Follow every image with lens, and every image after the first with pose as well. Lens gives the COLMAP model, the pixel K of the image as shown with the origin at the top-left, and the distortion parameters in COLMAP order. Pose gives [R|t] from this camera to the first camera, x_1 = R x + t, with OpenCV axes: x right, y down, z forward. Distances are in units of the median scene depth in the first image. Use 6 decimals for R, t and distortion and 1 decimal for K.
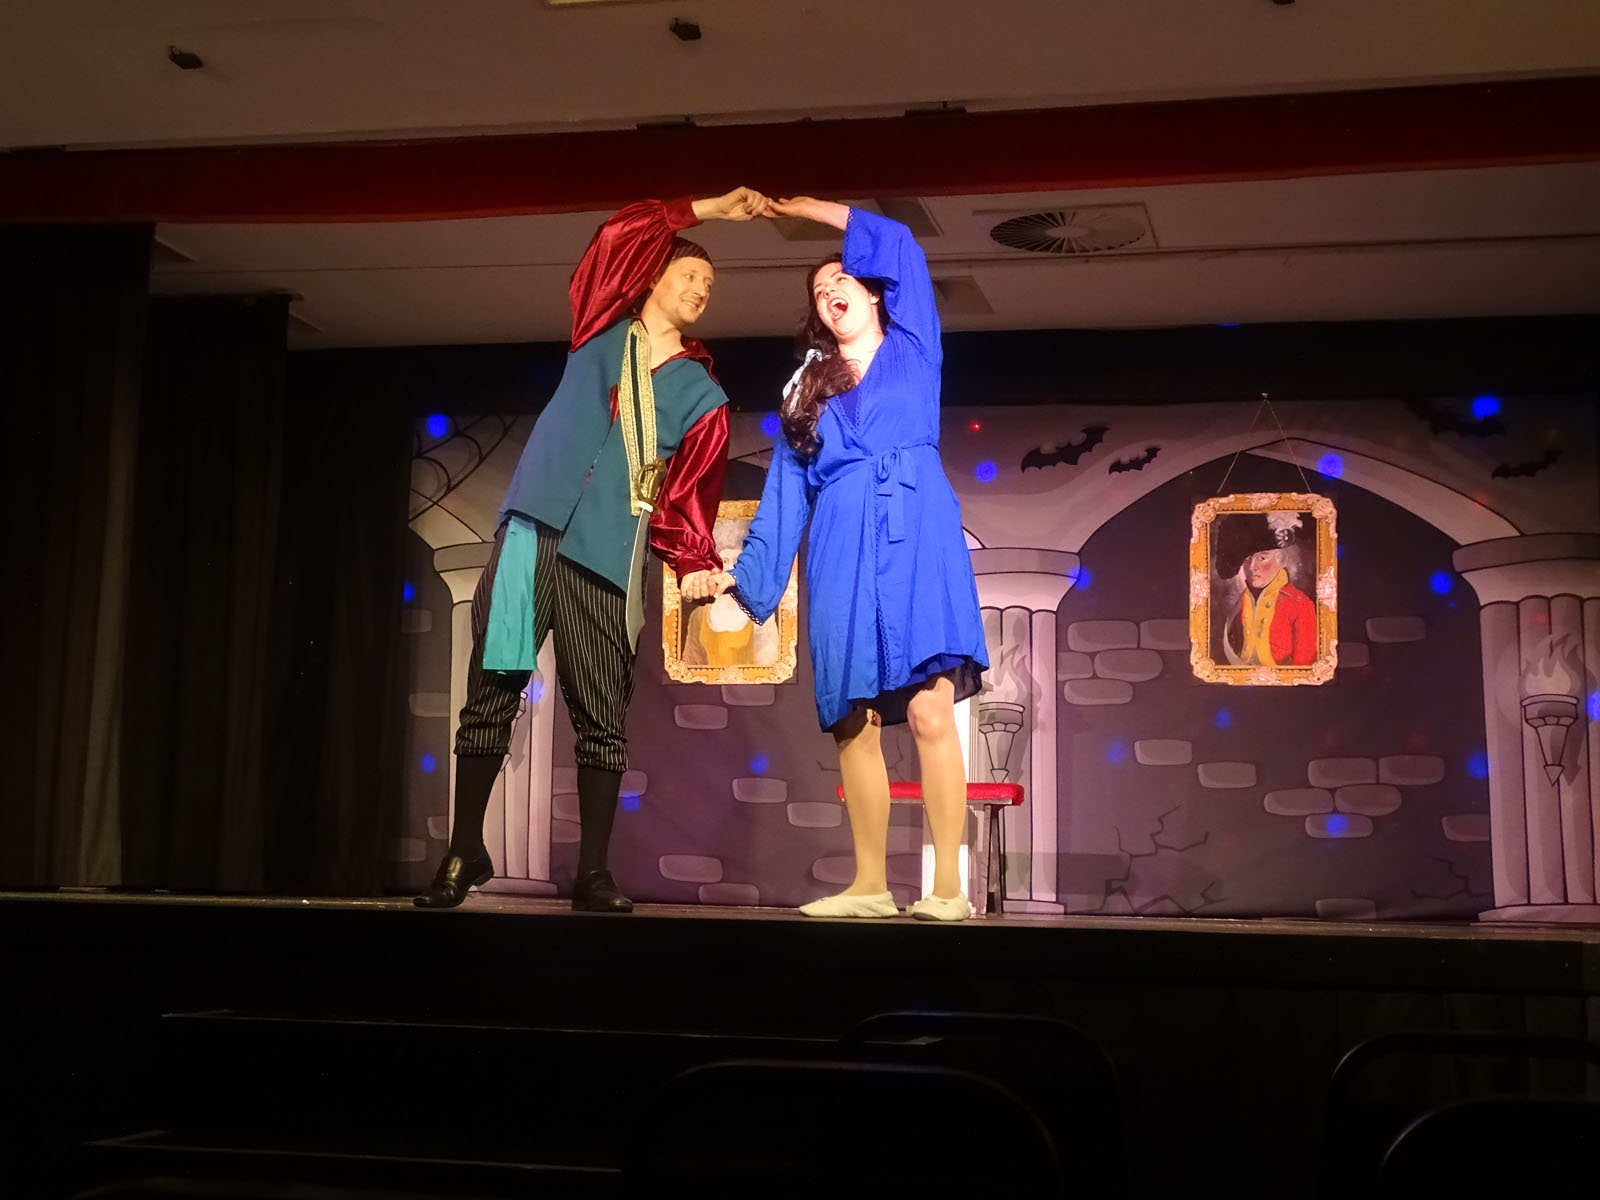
lens RADIAL K [[665.3, 0, 799.9], [0, 665.3, 598.3], [0, 0, 1]] dist [0.001150, 0.000105]
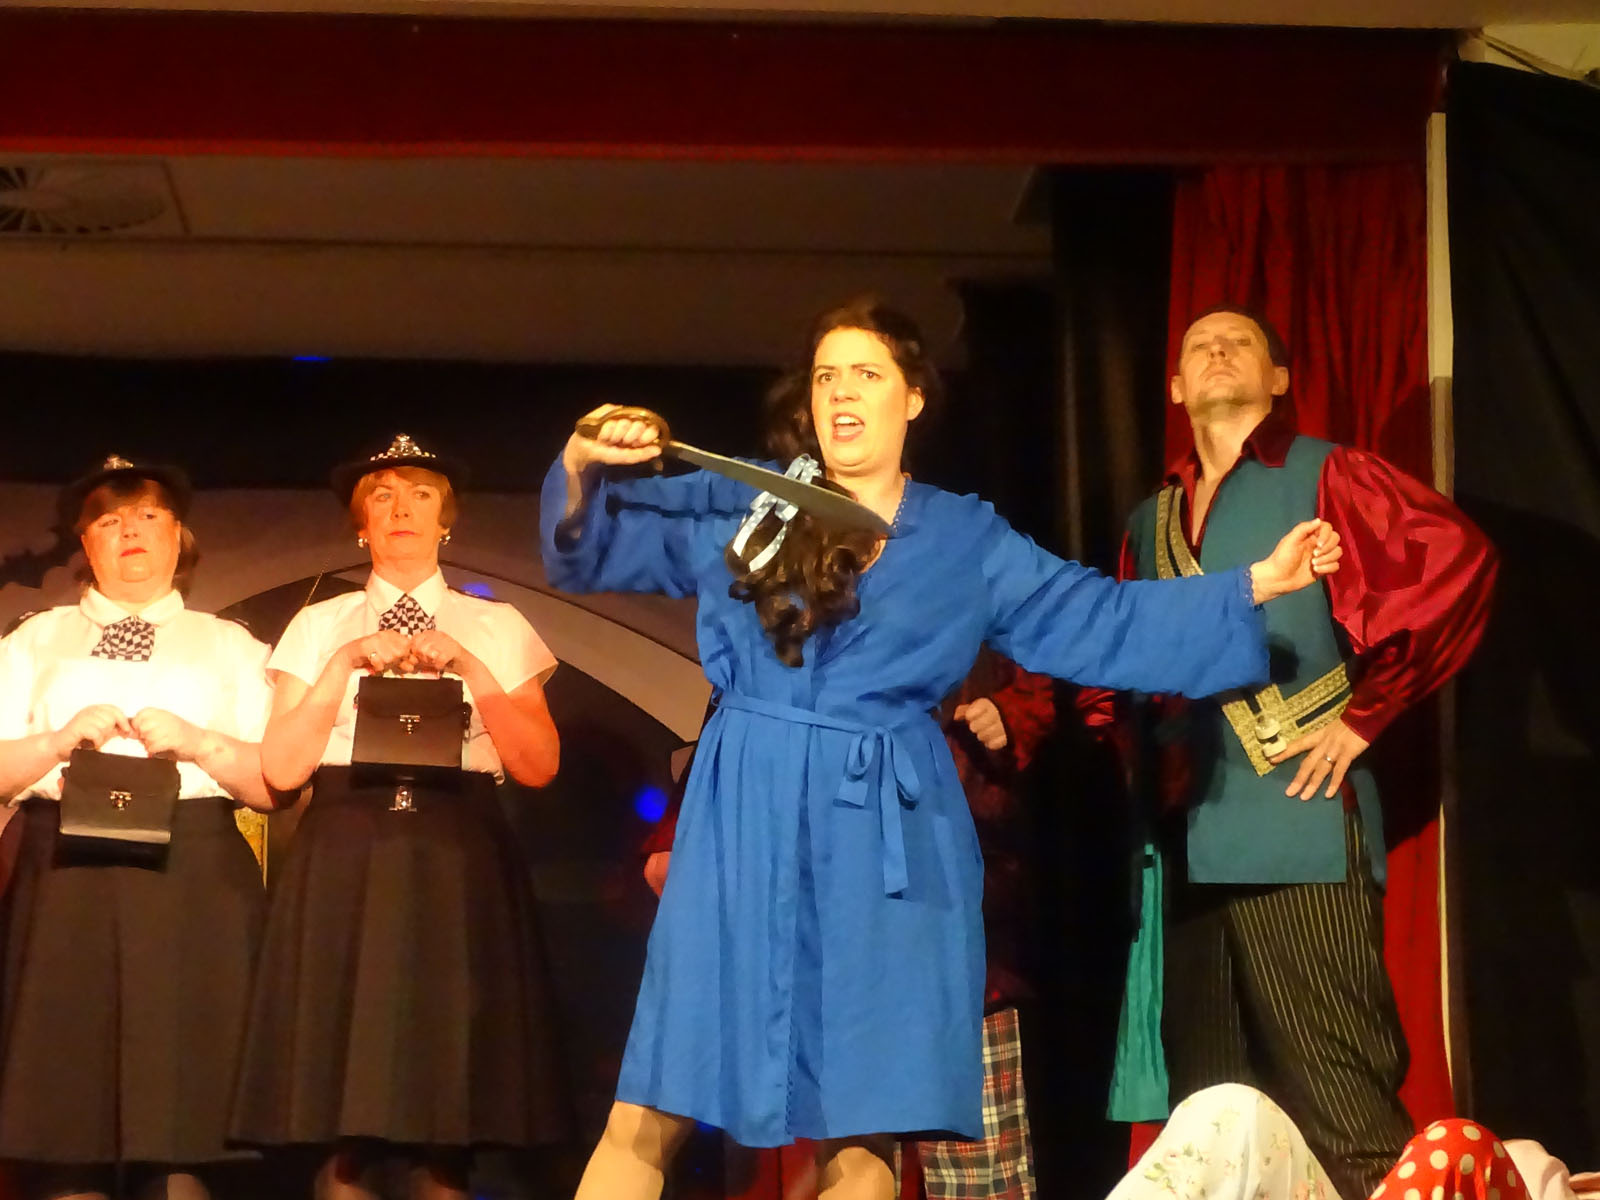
lens RADIAL K [[1161.9, 0, 800.3], [0, 1161.9, 598.0], [0, 0, 1]] dist [-0.006979, -0.004350]
pose [[0.992595, 0.023967, 0.119086, 0.964938], [-0.004718, 0.987210, -0.159355, -0.042363], [-0.121382, 0.157614, 0.980012, -0.029191]]
